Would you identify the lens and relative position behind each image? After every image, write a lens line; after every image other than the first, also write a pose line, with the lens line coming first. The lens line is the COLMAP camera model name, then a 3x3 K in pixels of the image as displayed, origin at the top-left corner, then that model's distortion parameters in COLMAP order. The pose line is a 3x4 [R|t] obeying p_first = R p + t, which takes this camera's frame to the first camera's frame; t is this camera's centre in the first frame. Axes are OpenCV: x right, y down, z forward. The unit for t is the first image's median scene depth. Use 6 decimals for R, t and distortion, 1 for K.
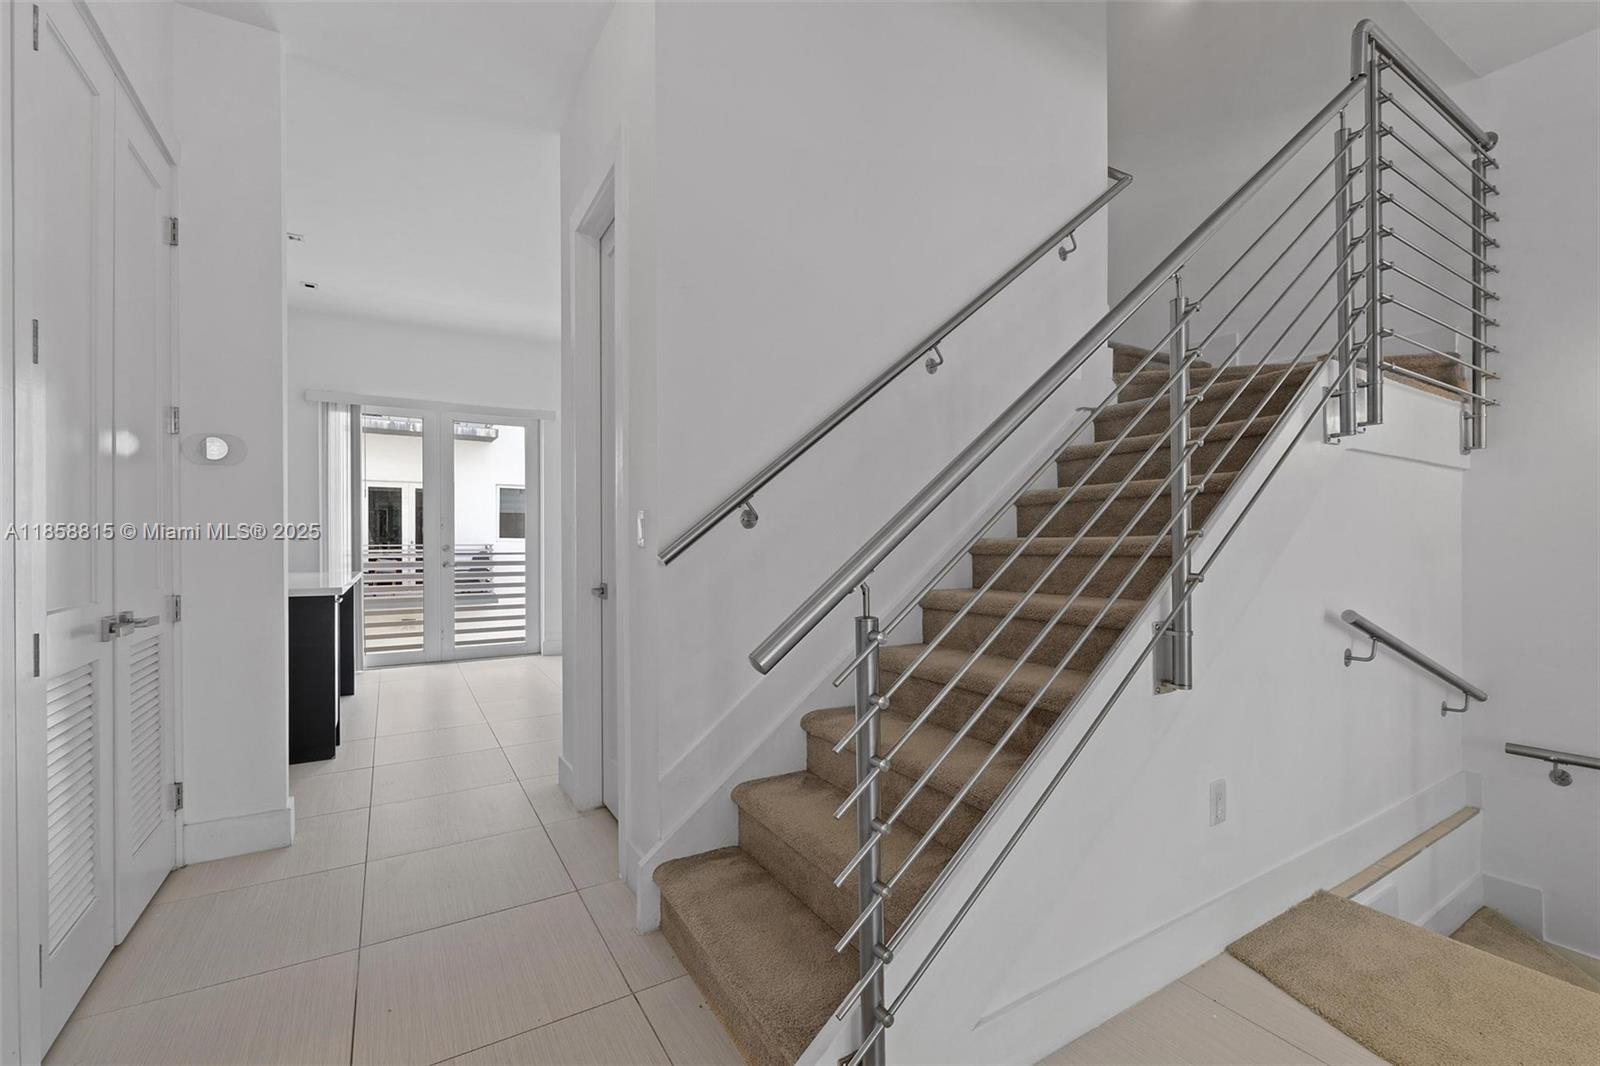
lens RADIAL K [[690.0, 0, 809.1], [0, 690.0, 529.4], [0, 0, 1]] dist [-0.004095, -0.000654]
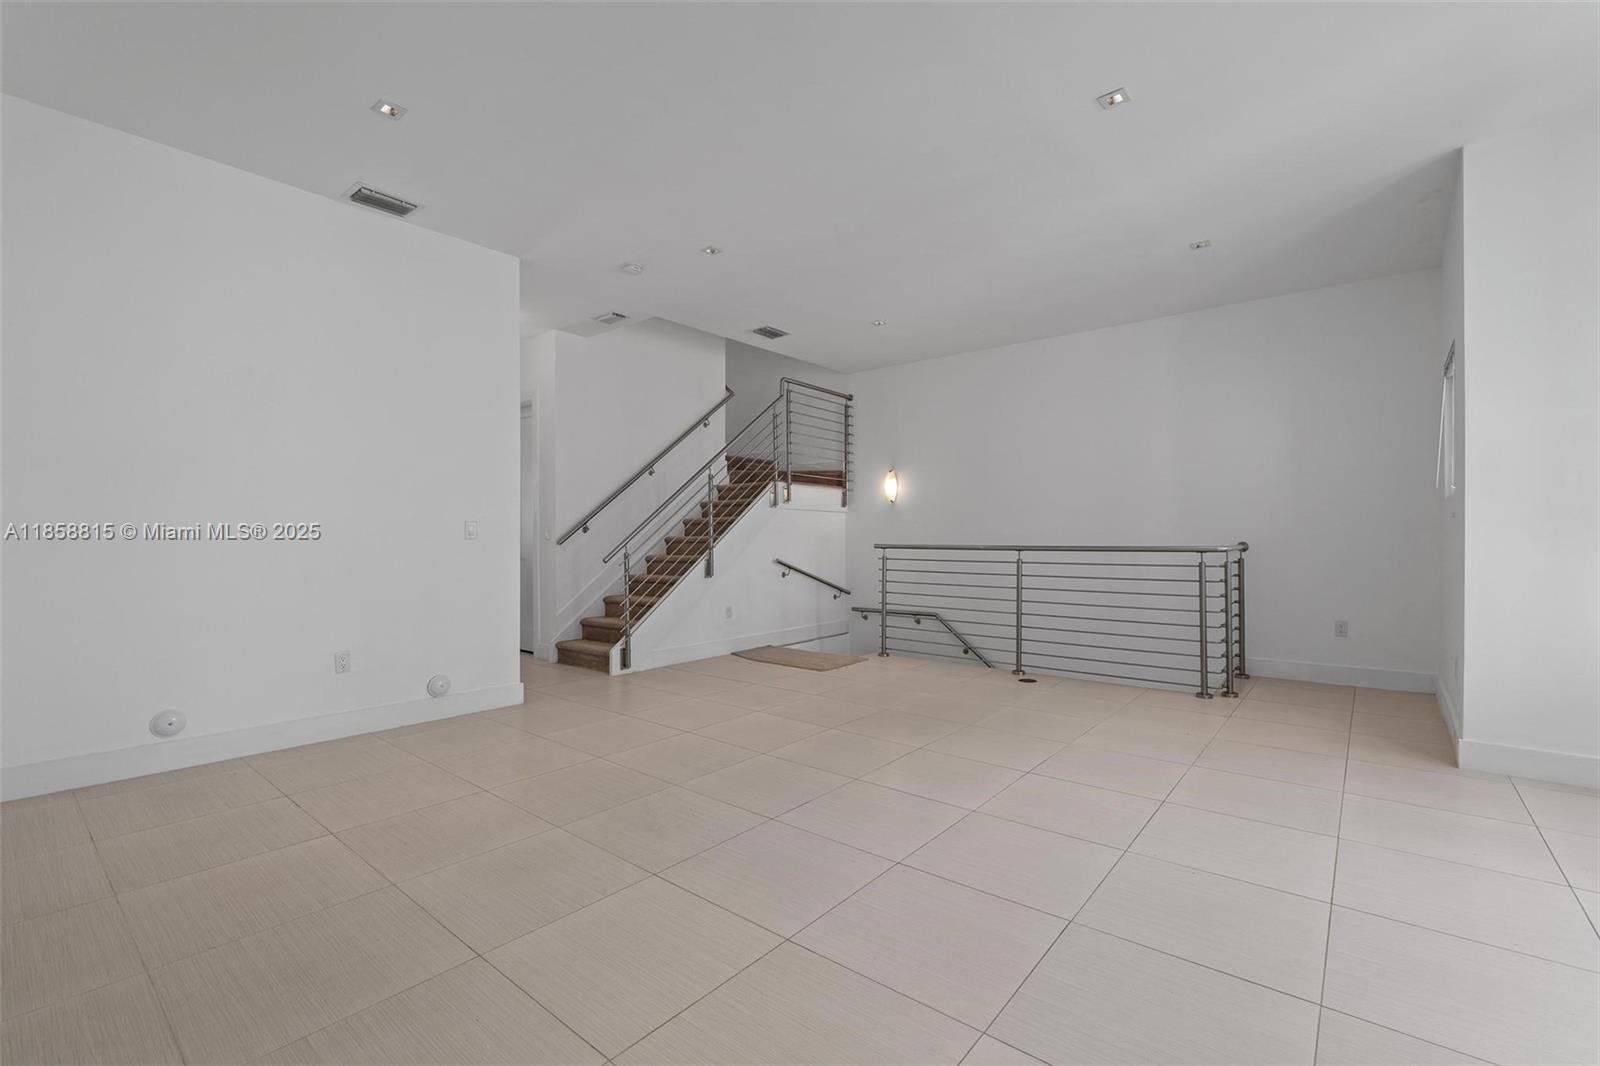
lens RADIAL K [[690.0, 0, 798.5], [0, 690.0, 533.4], [0, 0, 1]] dist [-0.004095, -0.000654]
pose [[0.945287, 0.002352, 0.326232, -0.166665], [-0.003655, 0.999988, 0.003382, -0.011776], [-0.326220, -0.004389, 0.945284, -1.857883]]
